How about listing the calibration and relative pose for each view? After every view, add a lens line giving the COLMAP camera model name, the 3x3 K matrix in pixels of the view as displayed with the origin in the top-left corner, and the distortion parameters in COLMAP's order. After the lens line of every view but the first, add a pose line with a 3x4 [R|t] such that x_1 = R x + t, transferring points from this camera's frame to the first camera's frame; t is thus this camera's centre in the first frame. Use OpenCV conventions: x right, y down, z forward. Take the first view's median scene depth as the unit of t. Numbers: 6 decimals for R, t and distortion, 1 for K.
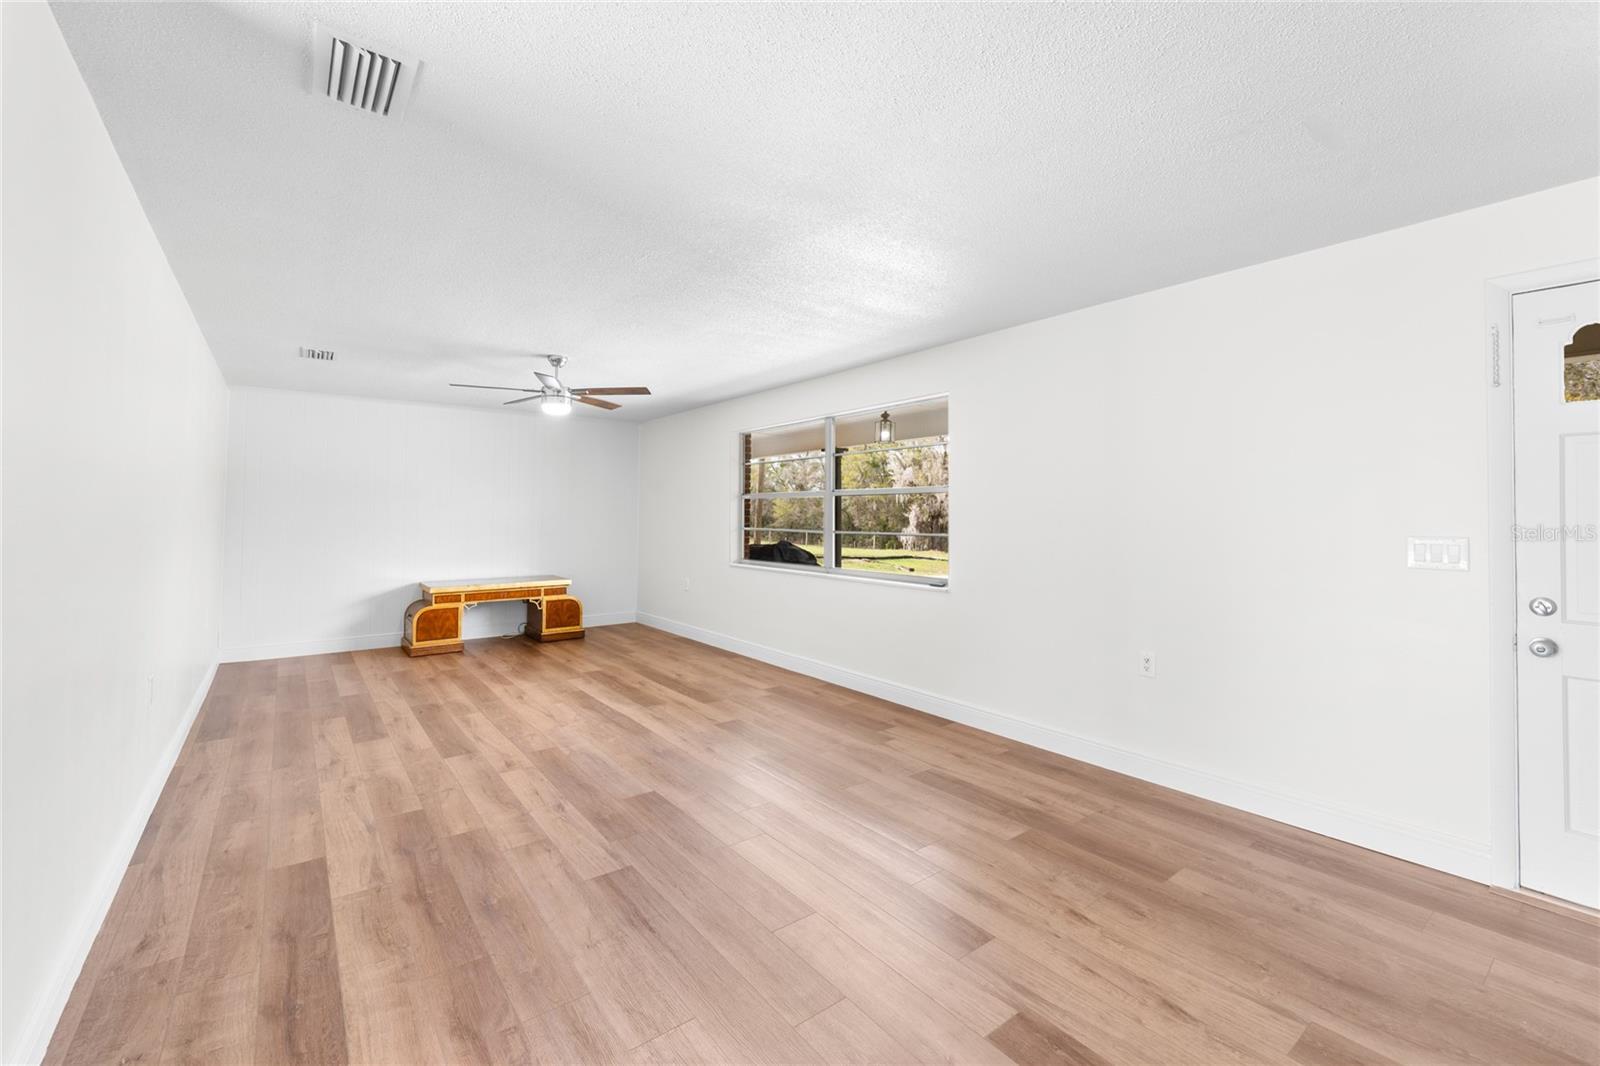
lens RADIAL K [[661.0, 0, 812.9], [0, 661.0, 512.1], [0, 0, 1]] dist [-0.002492, 0.000256]
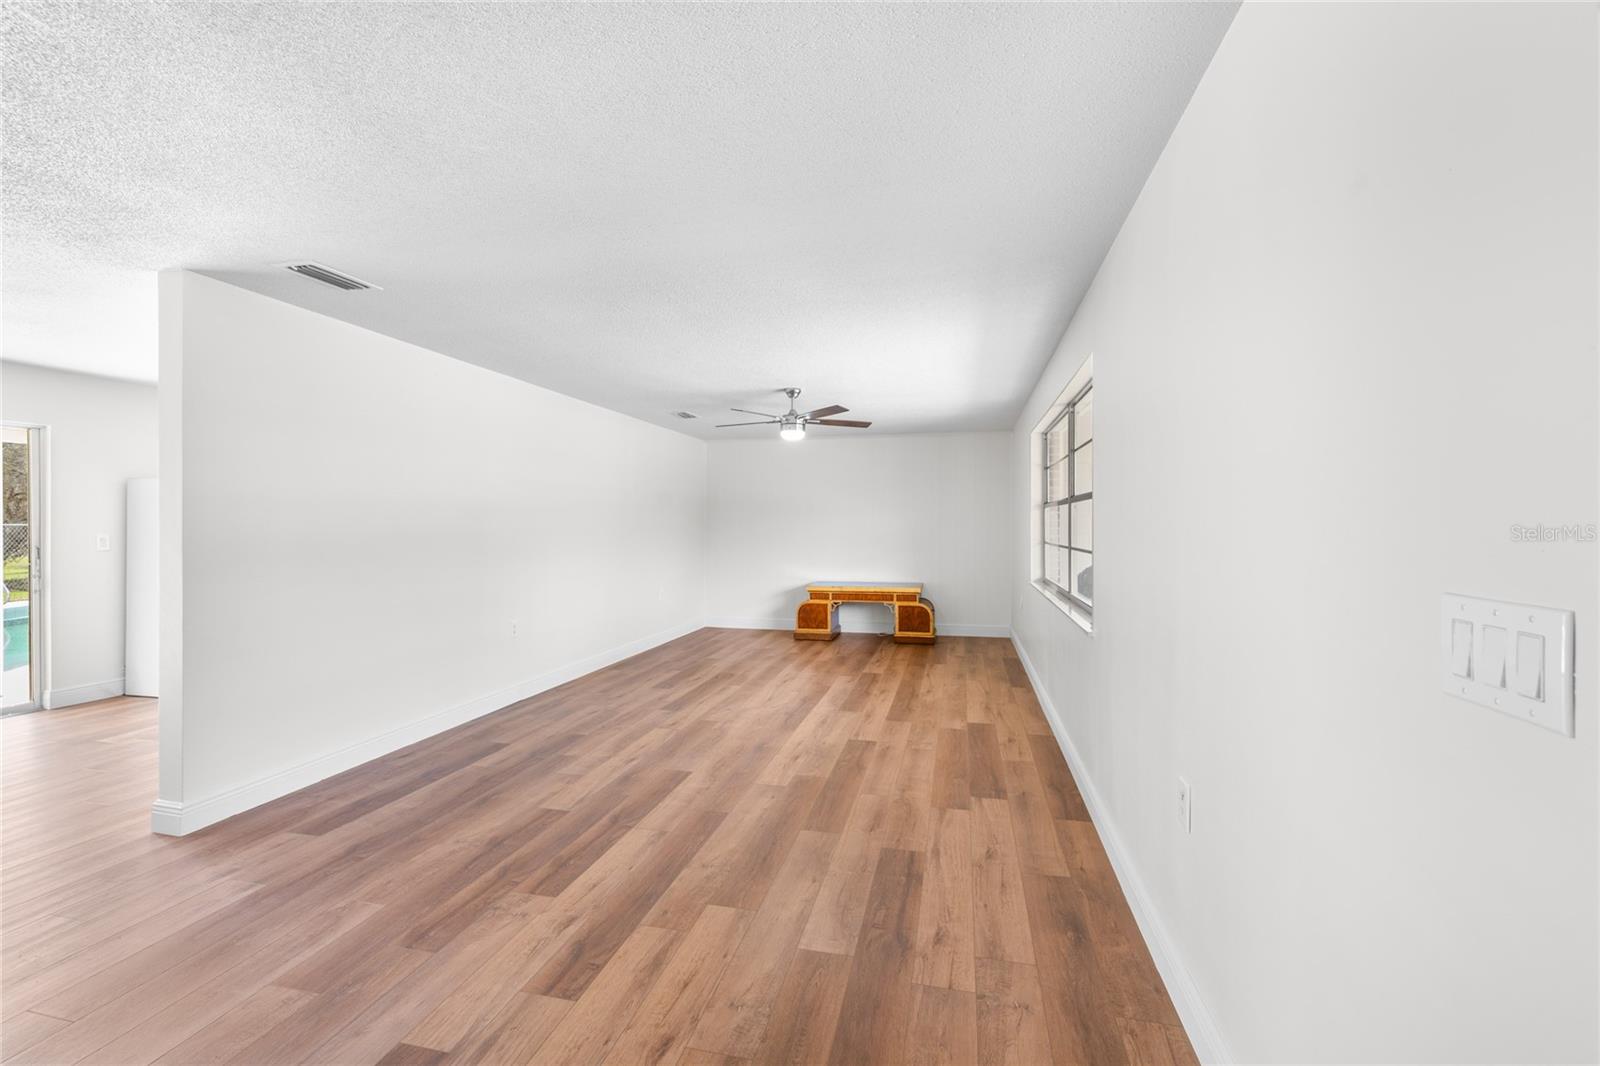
lens RADIAL K [[661.0, 0, 824.8], [0, 661.0, 526.7], [0, 0, 1]] dist [-0.002492, 0.000256]
pose [[0.641997, -0.002570, -0.766703, 0.727496], [0.006342, 0.999978, 0.001959, 0.002448], [0.766681, -0.006120, 0.641999, 0.426199]]
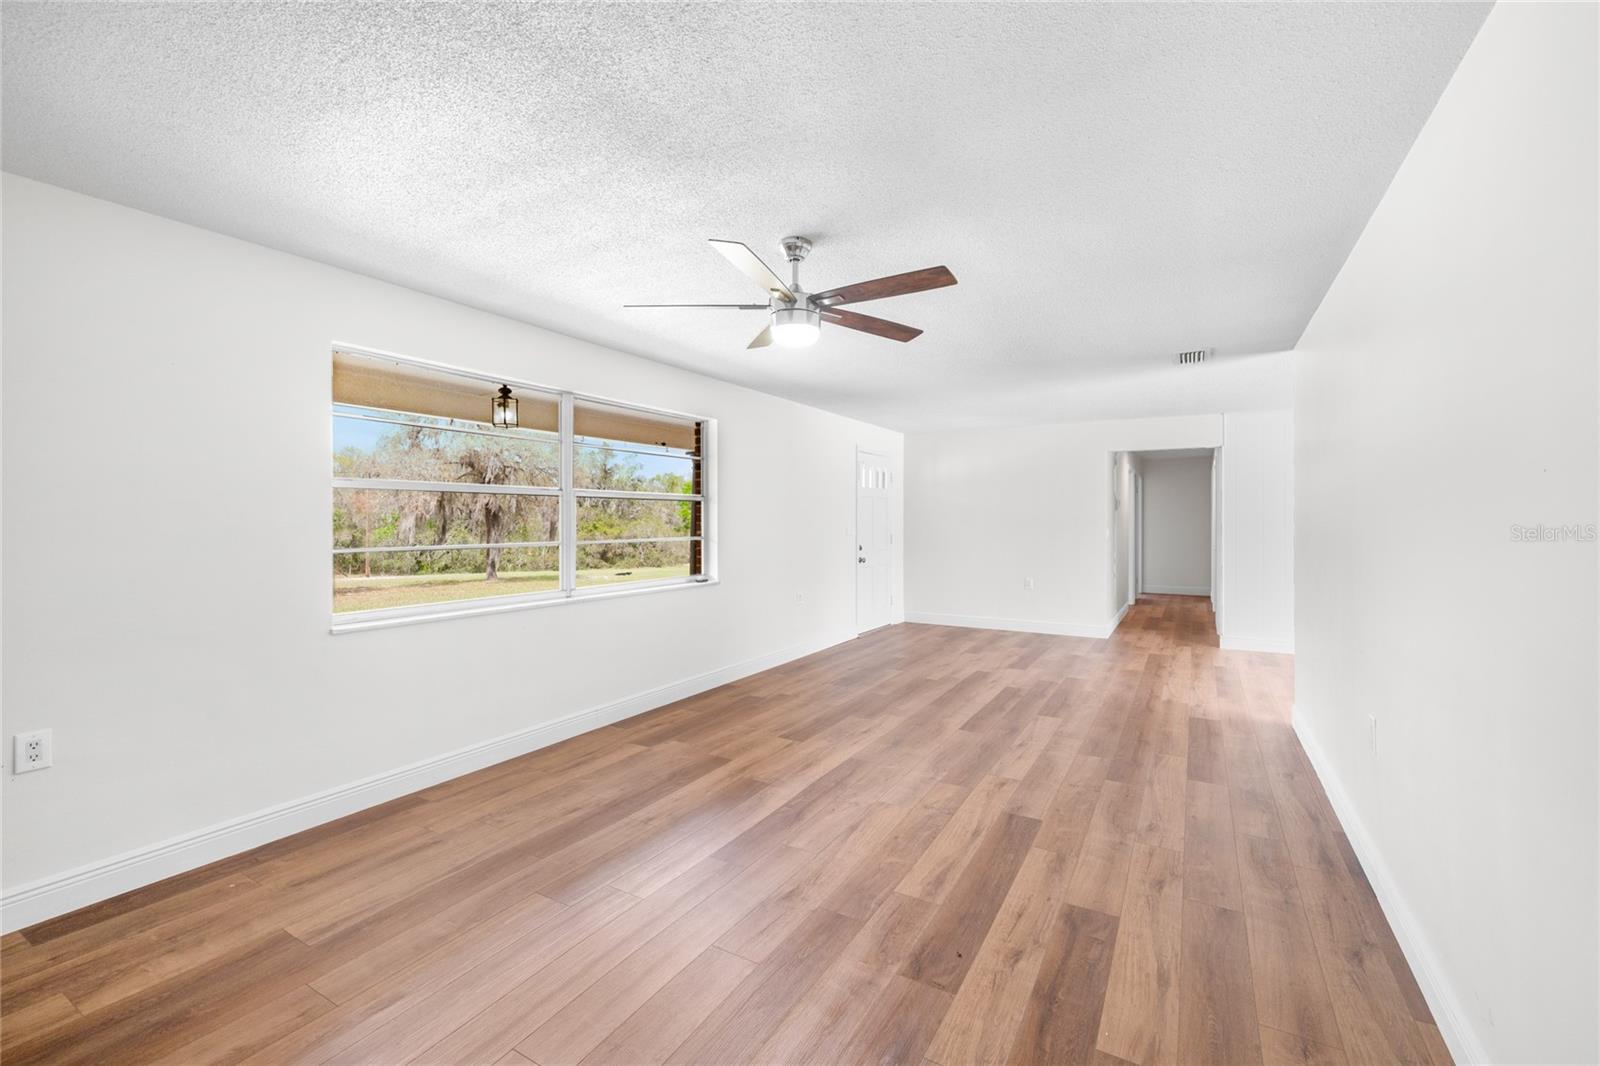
lens RADIAL K [[661.0, 0, 804.5], [0, 661.0, 530.7], [0, 0, 1]] dist [-0.002492, 0.000256]
pose [[-0.357110, -0.017346, 0.933901, -1.287083], [-0.005613, 0.999849, 0.016425, 0.002881], [-0.934046, 0.000624, -0.357153, 1.664904]]
